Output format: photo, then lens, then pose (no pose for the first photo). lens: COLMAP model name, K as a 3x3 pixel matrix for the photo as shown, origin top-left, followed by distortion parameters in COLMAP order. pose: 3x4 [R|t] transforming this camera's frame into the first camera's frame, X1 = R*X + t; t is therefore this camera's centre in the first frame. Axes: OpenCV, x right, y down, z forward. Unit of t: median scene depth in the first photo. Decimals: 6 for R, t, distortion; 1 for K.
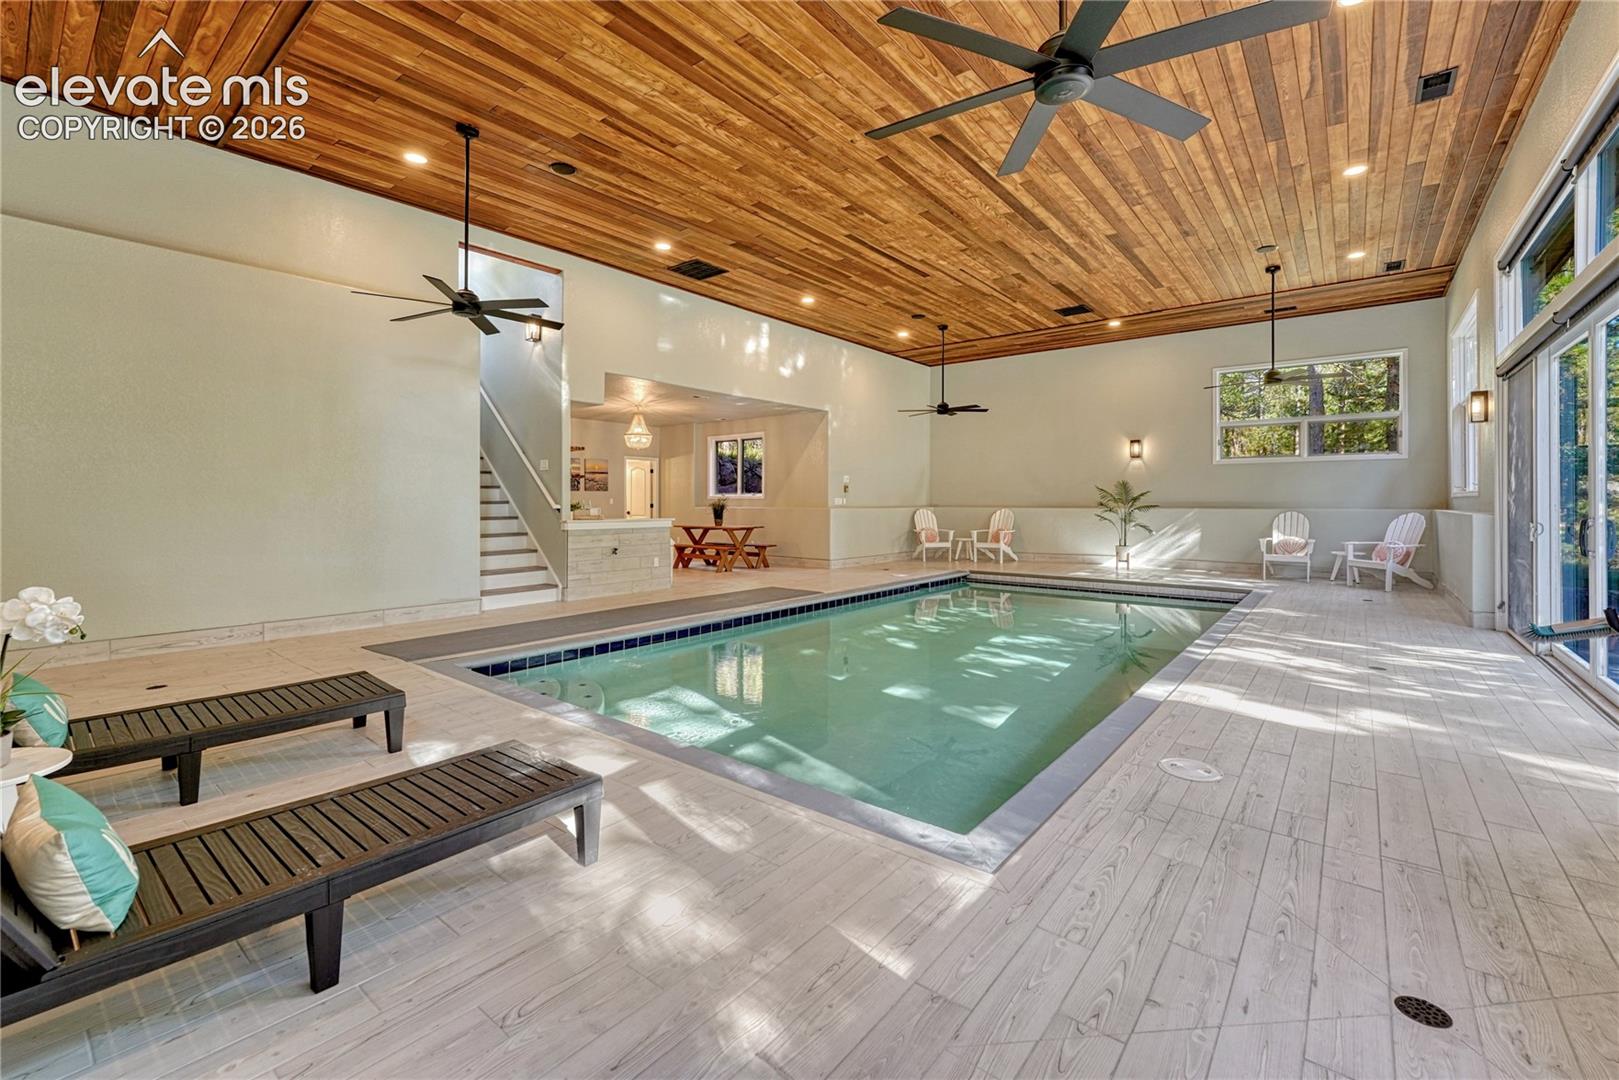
lens RADIAL K [[682.5, 0, 787.7], [0, 682.5, 494.1], [0, 0, 1]] dist [0.001916, 0.000227]
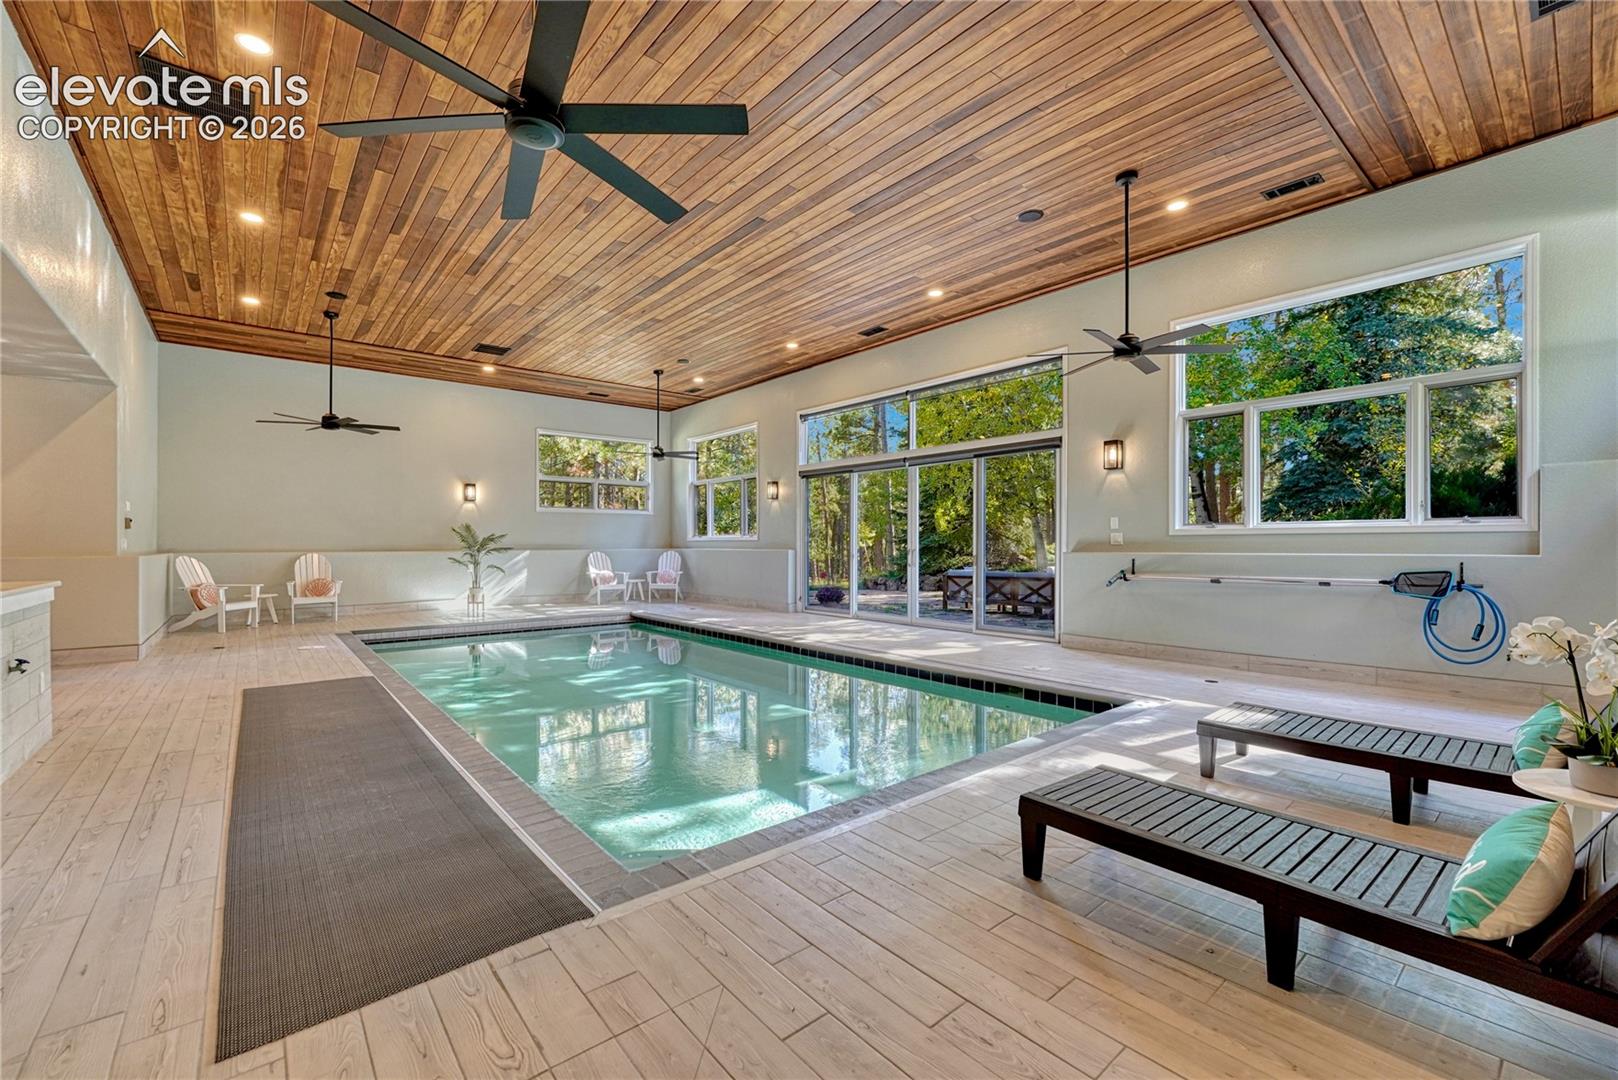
lens RADIAL K [[682.1, 0, 802.4], [0, 682.1, 542.8], [0, 0, 1]] dist [0.001916, 0.000227]
pose [[0.194364, 0.002113, 0.980927, -0.413871], [-0.008989, 0.999960, -0.000373, 0.004803], [-0.980888, -0.008745, 0.194375, 0.336219]]
